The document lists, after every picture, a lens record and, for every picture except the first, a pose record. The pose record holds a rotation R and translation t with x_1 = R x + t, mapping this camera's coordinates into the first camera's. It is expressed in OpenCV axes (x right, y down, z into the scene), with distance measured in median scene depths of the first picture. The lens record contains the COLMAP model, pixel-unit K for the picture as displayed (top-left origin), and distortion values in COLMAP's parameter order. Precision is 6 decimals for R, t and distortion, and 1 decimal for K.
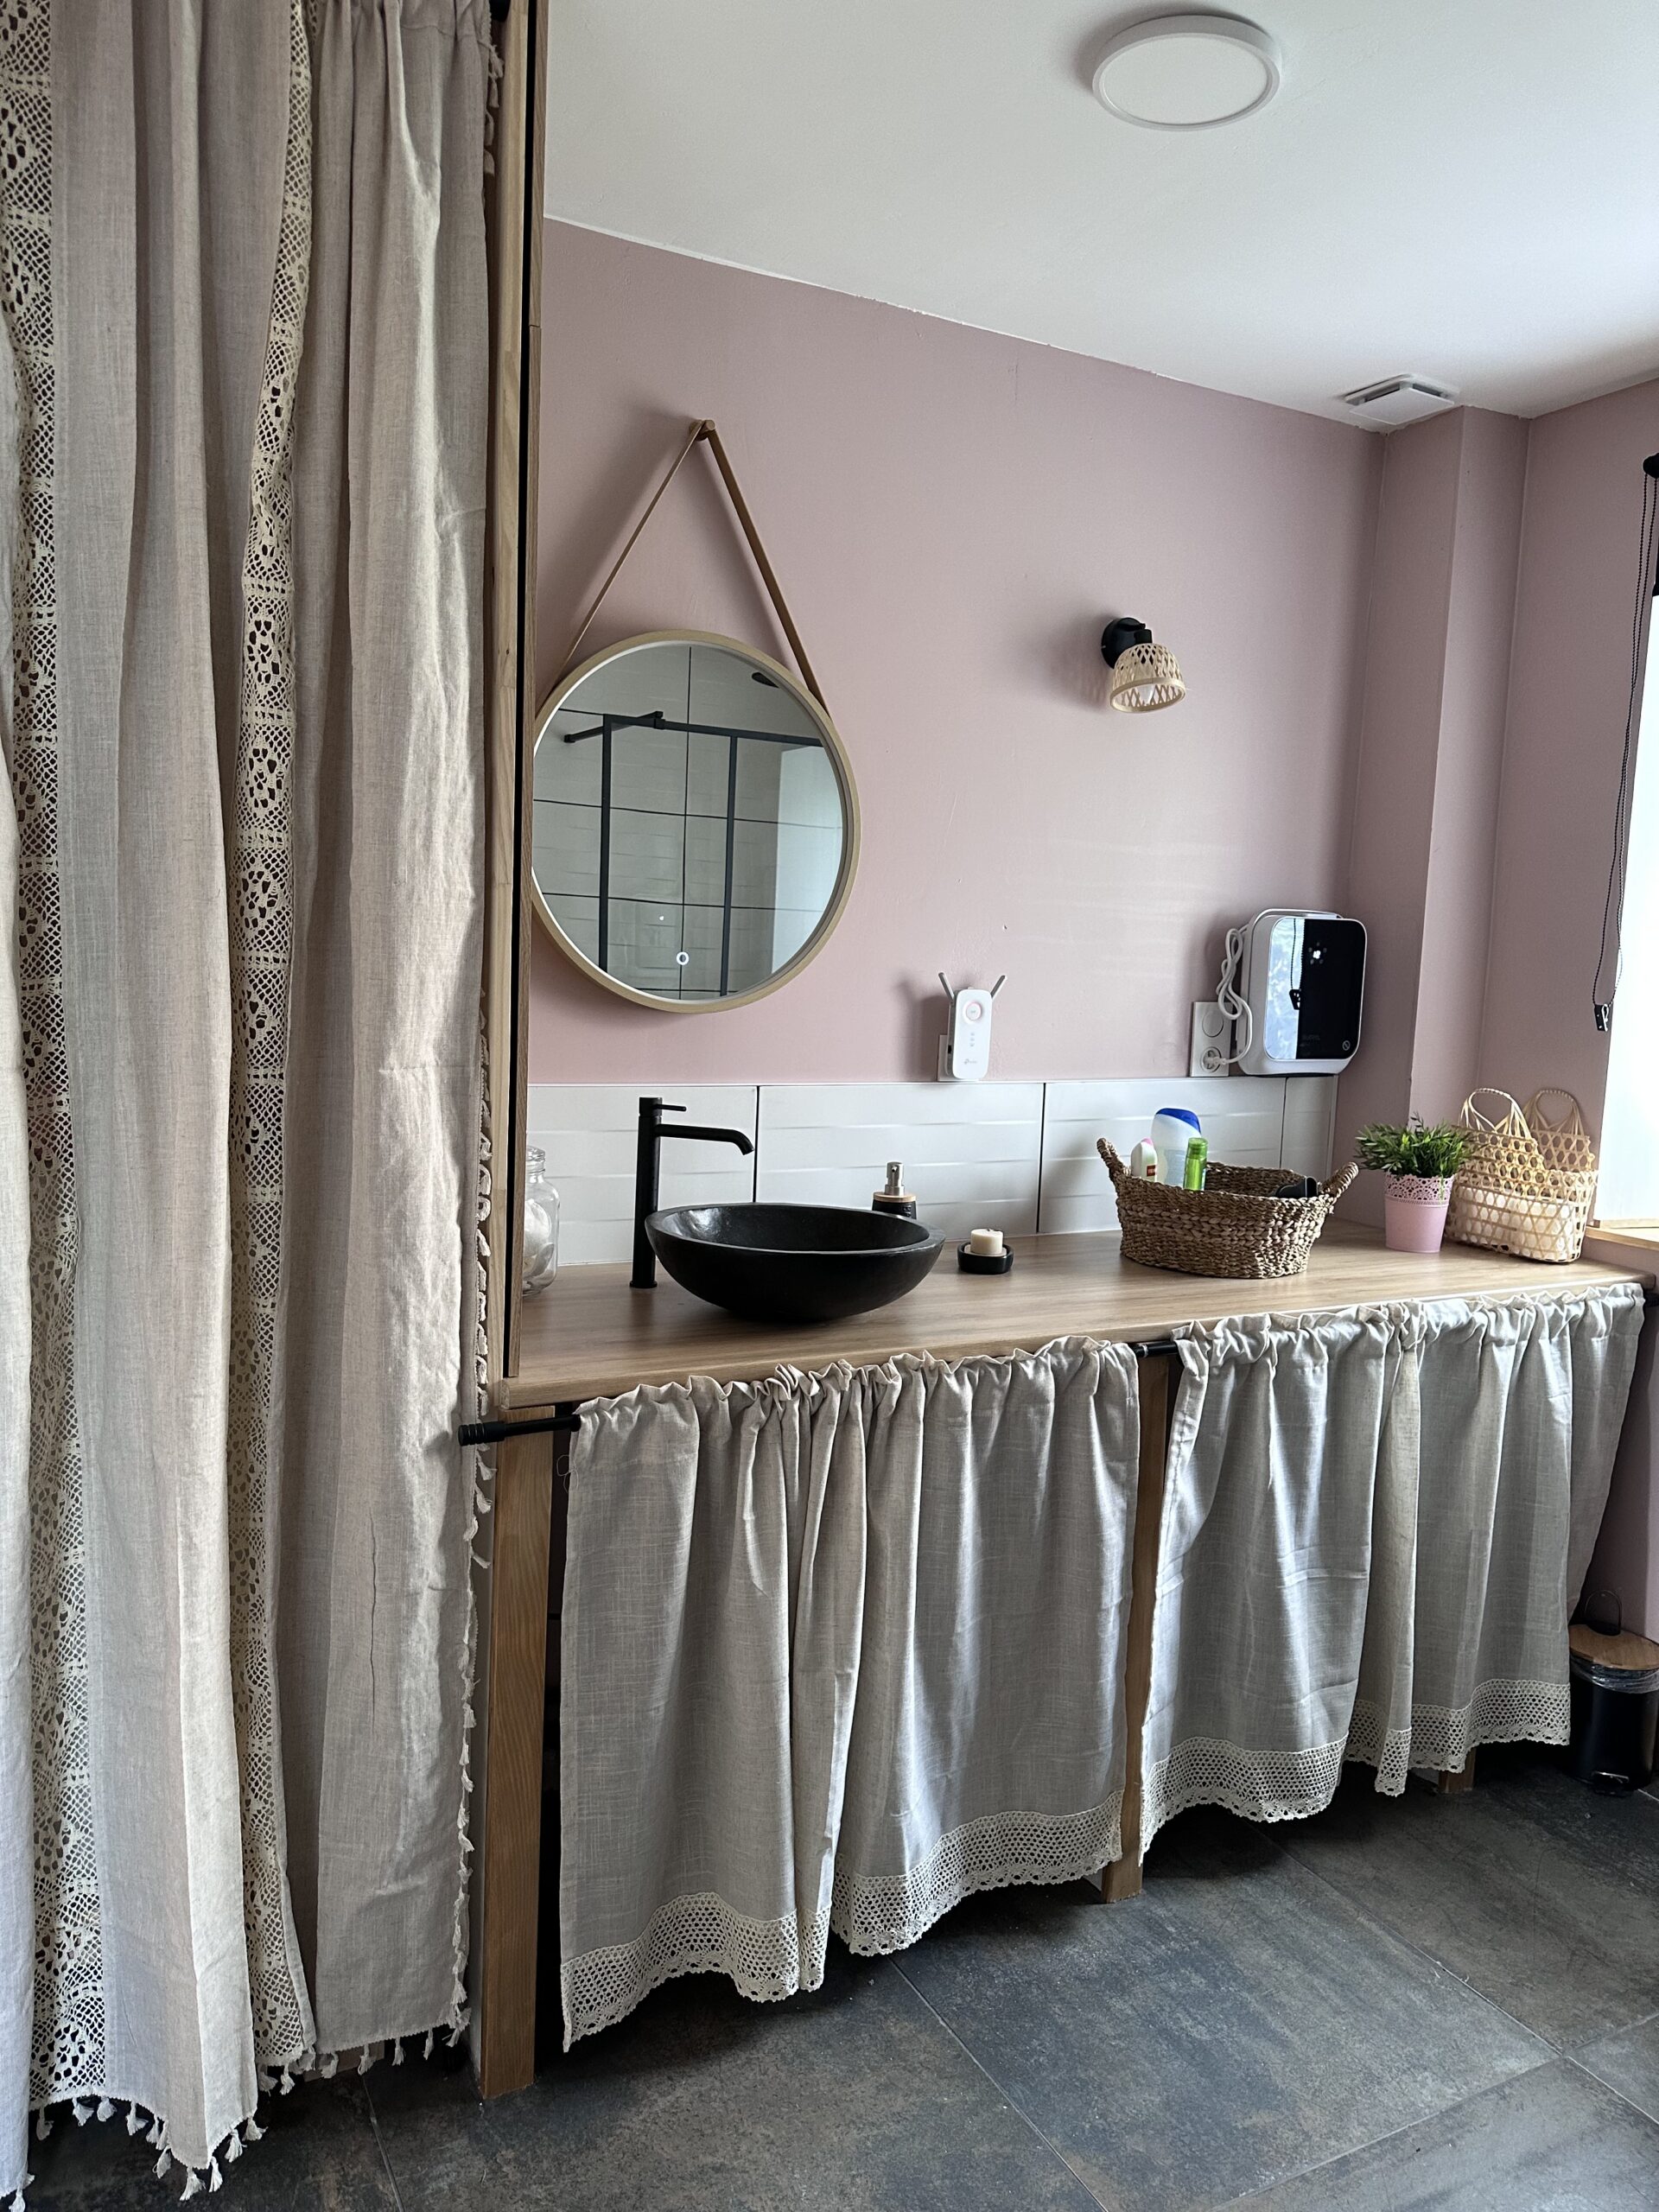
lens RADIAL K [[1560.6, 0, 836.2], [0, 1560.6, 1112.1], [0, 0, 1]] dist [0.057283, -0.090288]
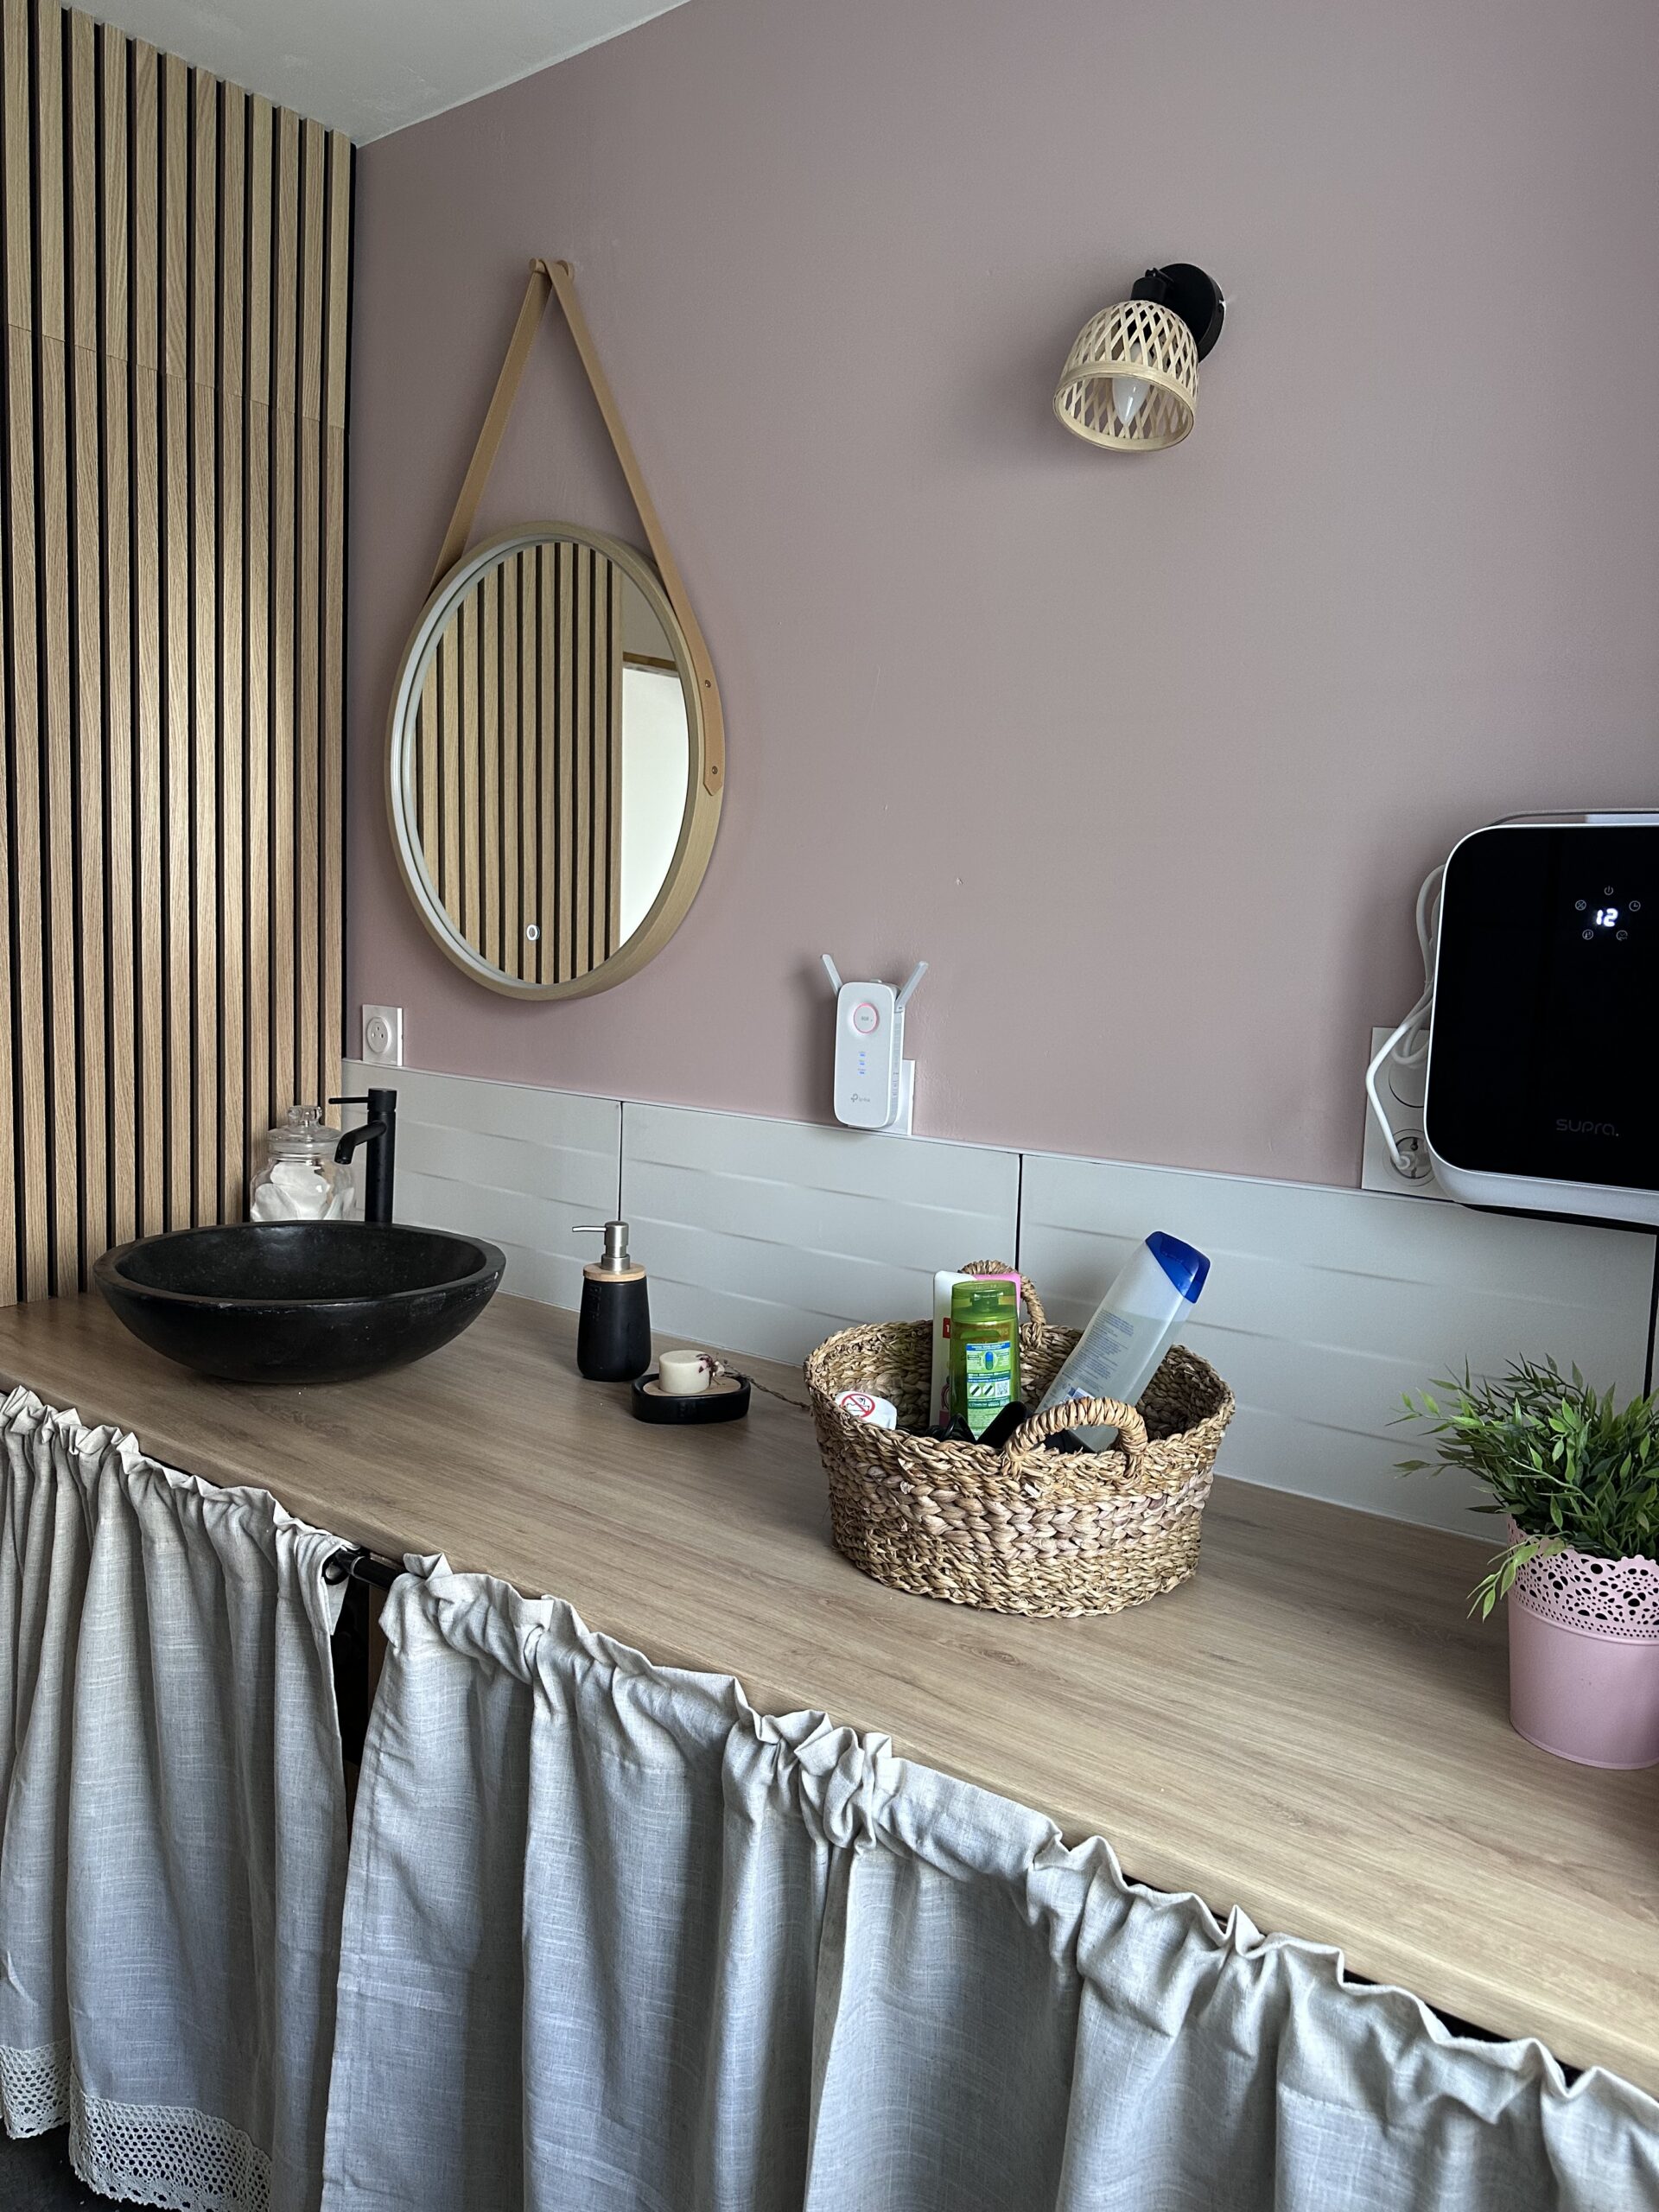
lens RADIAL K [[1560.6, 0, 850.9], [0, 1560.6, 1097.6], [0, 0, 1]] dist [0.057283, -0.090288]
pose [[0.395712, 0.069826, -0.915716, 0.744236], [-0.101335, 0.994337, 0.032031, -0.060635], [0.912767, 0.080119, 0.400547, 0.834835]]
